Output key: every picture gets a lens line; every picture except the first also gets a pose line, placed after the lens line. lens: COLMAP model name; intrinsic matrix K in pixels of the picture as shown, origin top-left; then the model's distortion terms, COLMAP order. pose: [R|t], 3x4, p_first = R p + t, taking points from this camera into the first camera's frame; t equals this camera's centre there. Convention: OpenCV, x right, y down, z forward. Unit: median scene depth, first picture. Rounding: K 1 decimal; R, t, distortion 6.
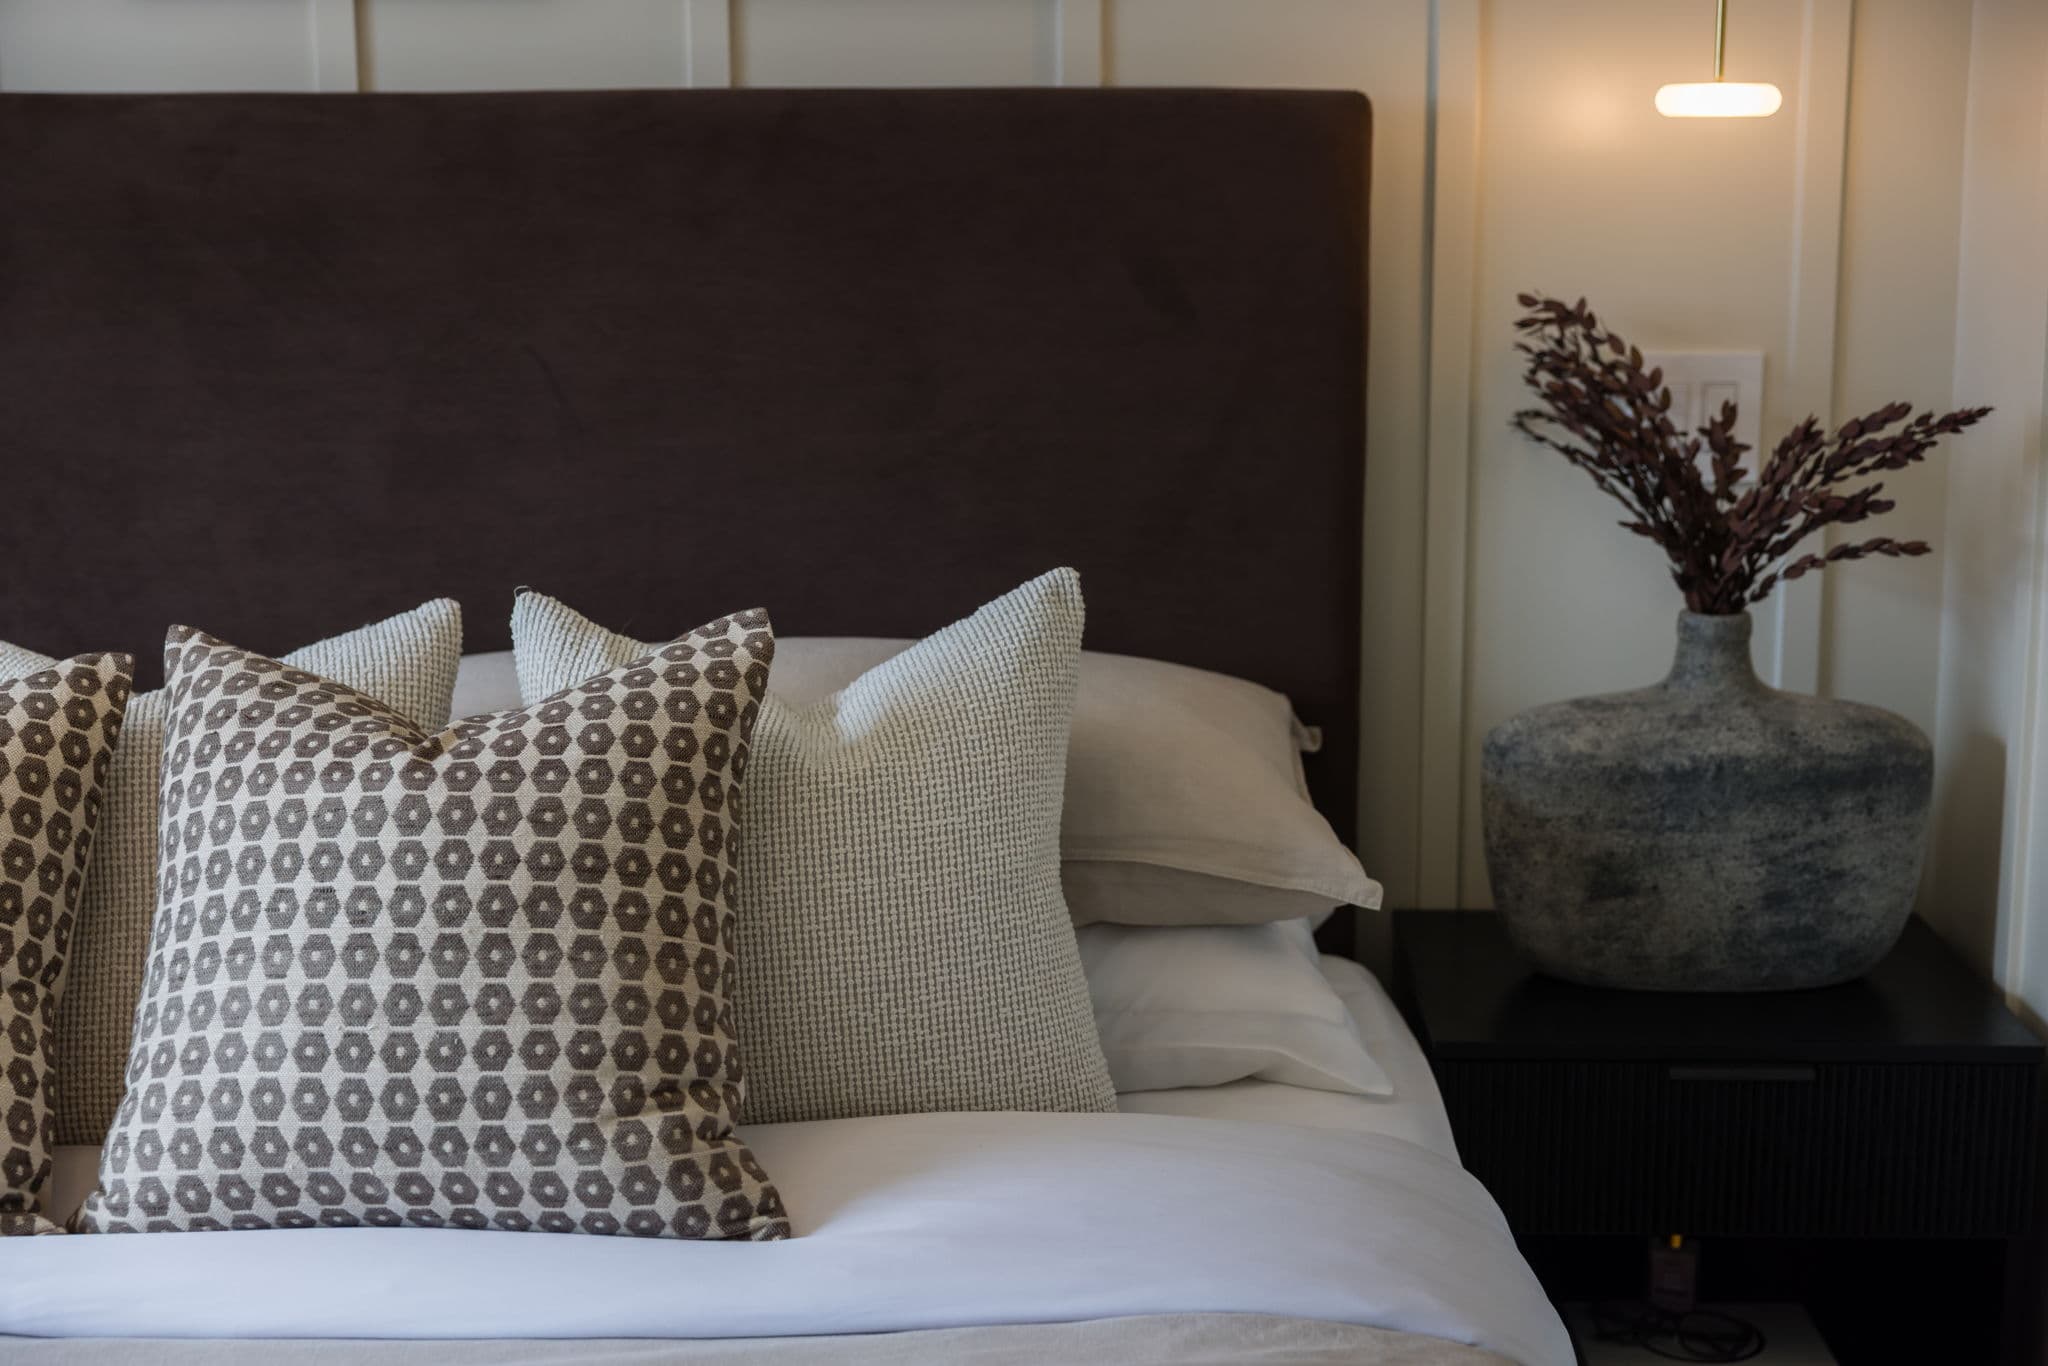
lens RADIAL K [[2792.5, 0, 1030.6], [0, 2792.5, 681.7], [0, 0, 1]] dist [-0.016754, -0.031773]
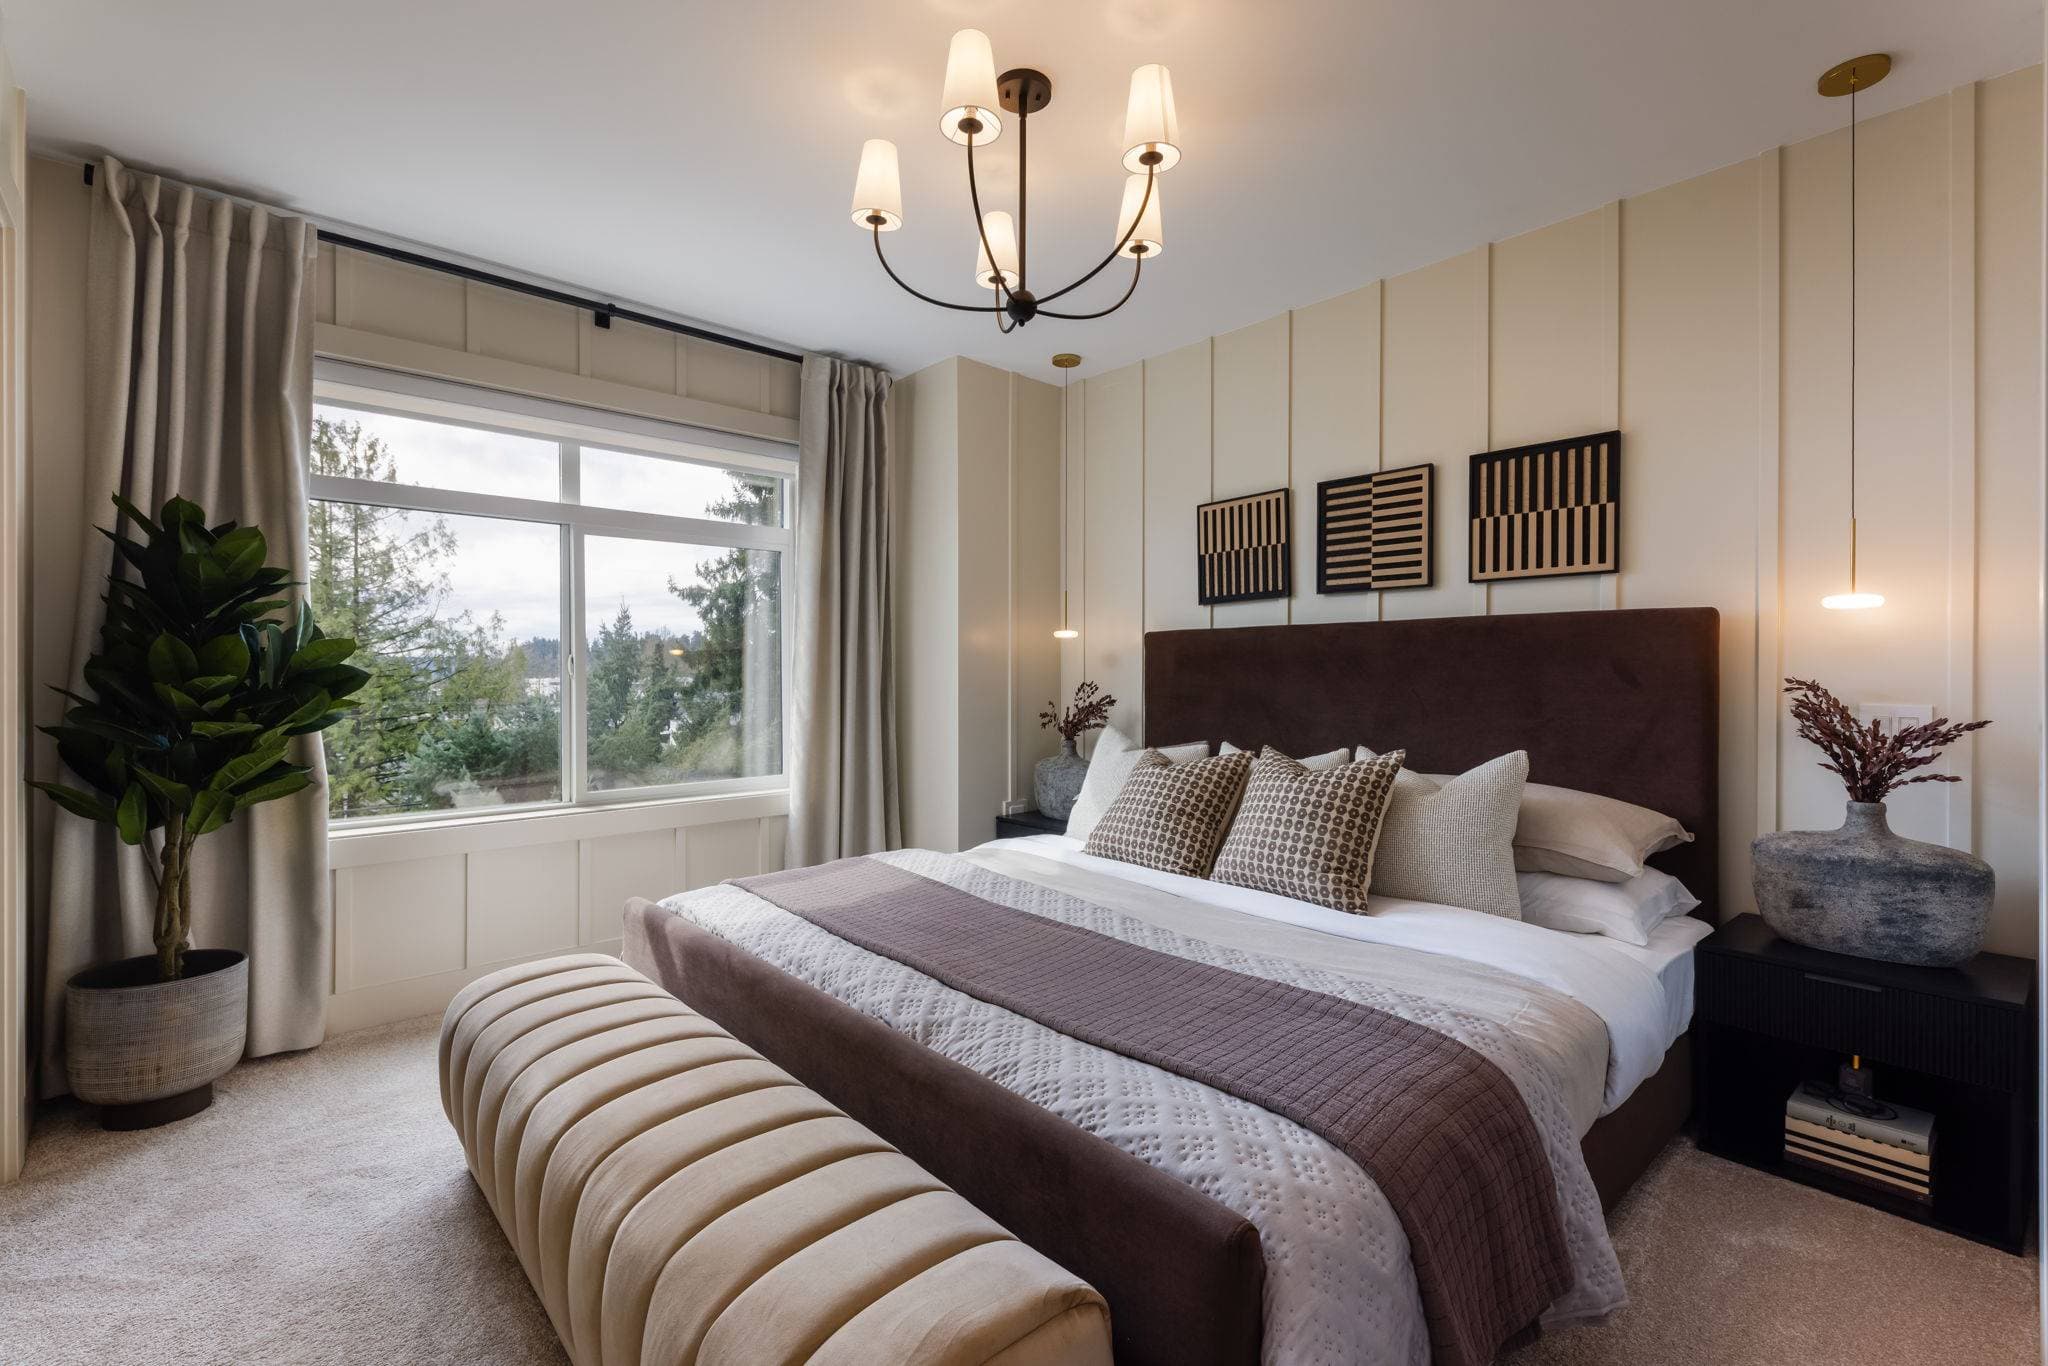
lens RADIAL K [[895.6, 0, 1046.7], [0, 895.6, 680.8], [0, 0, 1]] dist [-0.000129, -0.000252]
pose [[0.690612, 0.013722, -0.723096, 0.325935], [-0.140874, 0.983222, -0.115887, 0.066342], [0.709373, 0.181898, 0.680957, -0.089618]]
